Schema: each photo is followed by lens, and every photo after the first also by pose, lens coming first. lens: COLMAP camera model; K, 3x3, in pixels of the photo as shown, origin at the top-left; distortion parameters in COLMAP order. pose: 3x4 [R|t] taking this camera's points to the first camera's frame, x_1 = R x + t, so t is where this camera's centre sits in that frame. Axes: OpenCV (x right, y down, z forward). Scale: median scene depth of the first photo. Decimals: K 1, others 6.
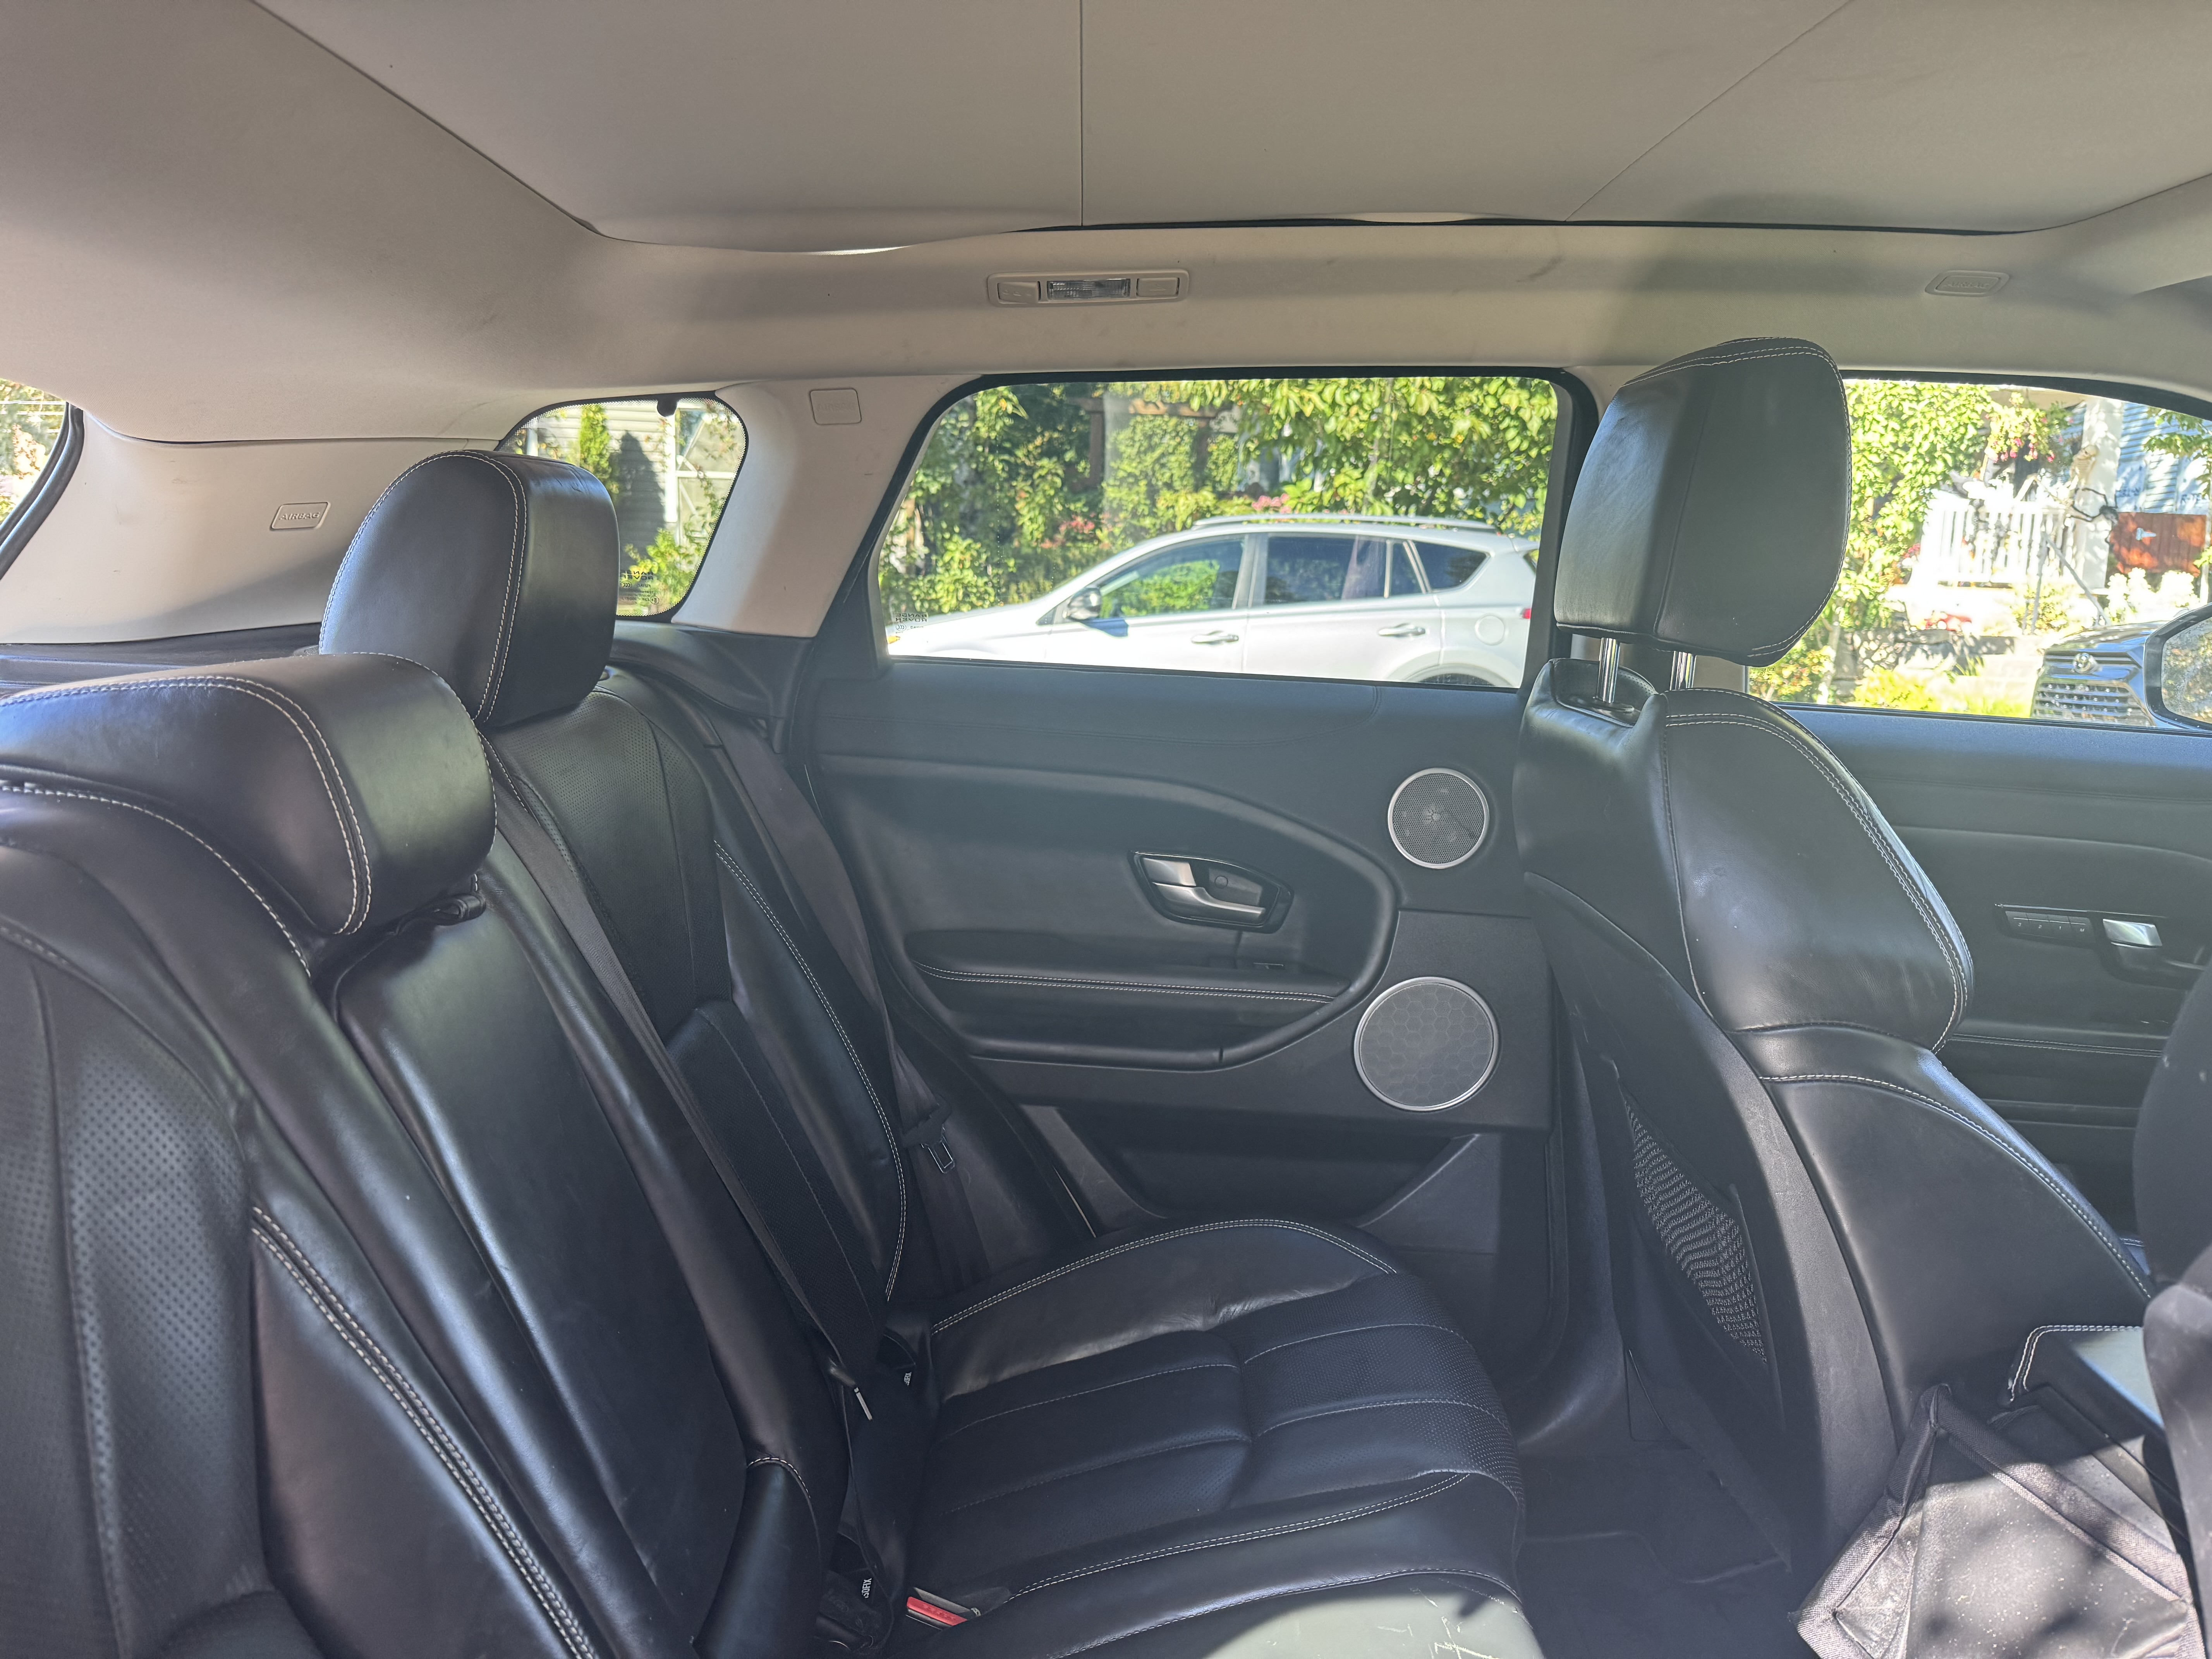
lens RADIAL K [[1539.6, 0, 1049.7], [0, 1539.6, 798.4], [0, 0, 1]] dist [0.026095, -0.054403]
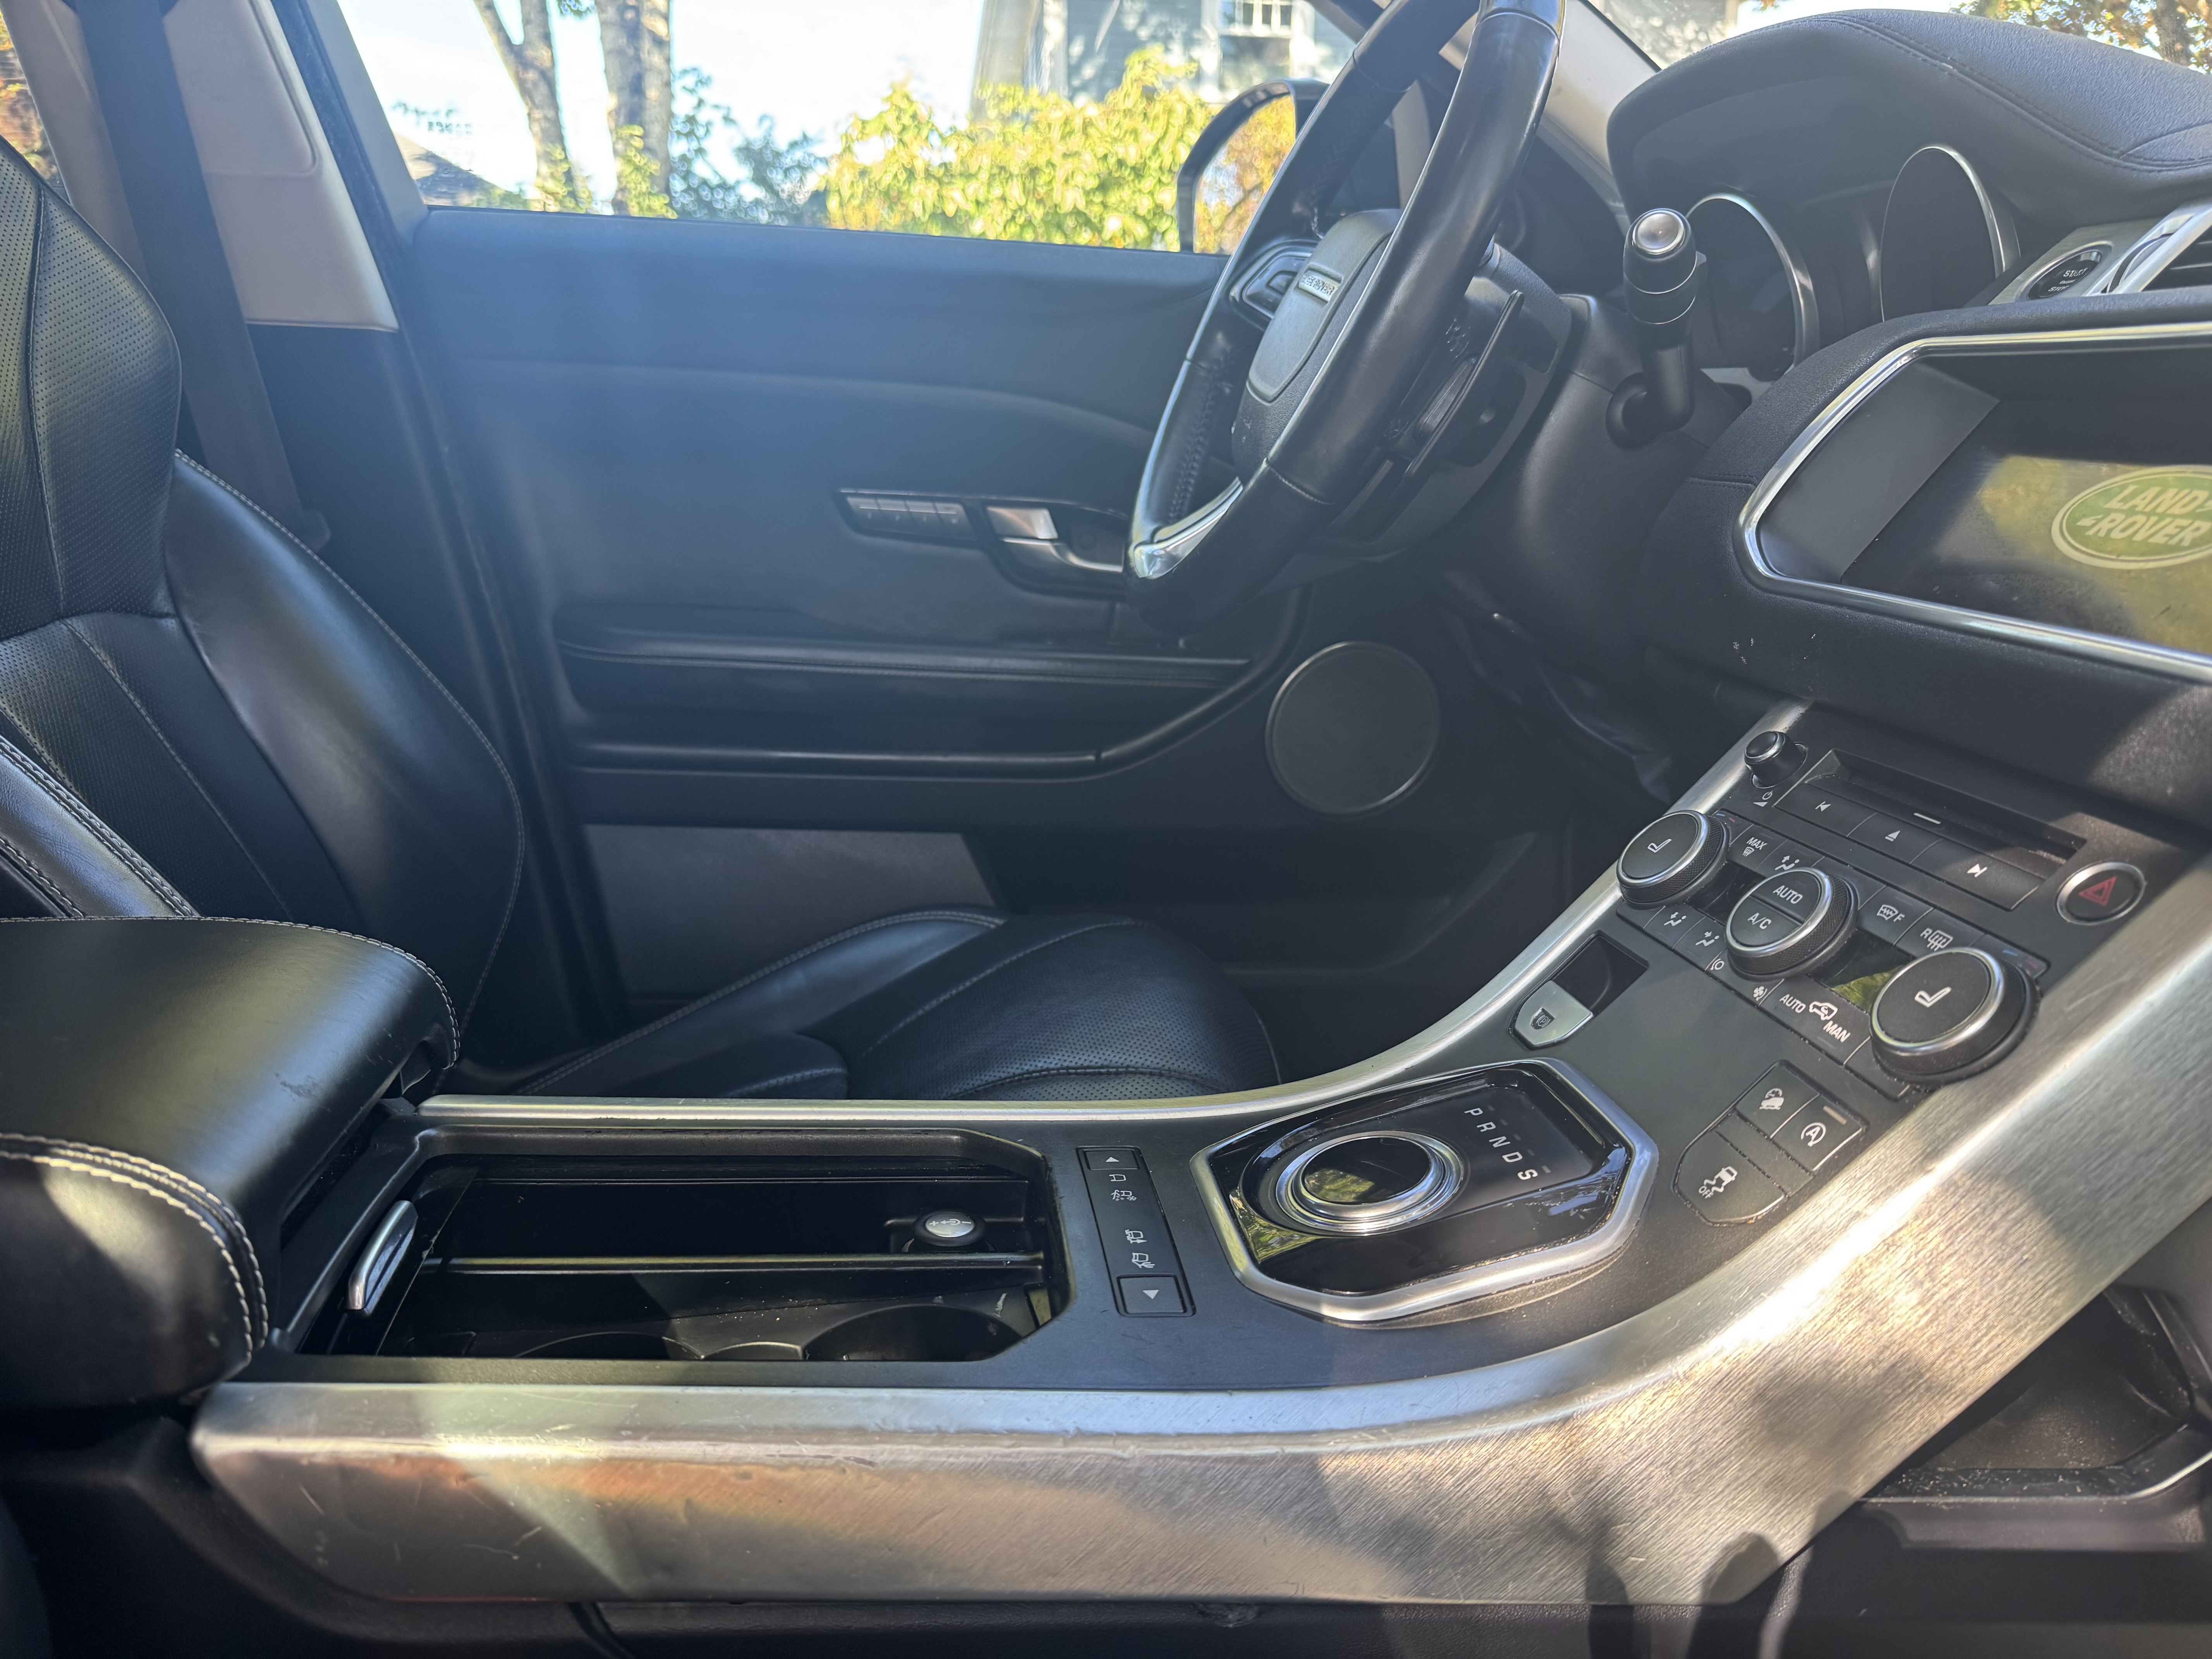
lens RADIAL K [[1539.6, 0, 1102.2], [0, 1539.6, 836.5], [0, 0, 1]] dist [0.026095, -0.054403]
pose [[0.989666, -0.053259, 0.133132, 0.110650], [0.039690, 0.993933, 0.102575, 0.028692], [-0.137787, -0.096231, 0.985776, 0.040861]]
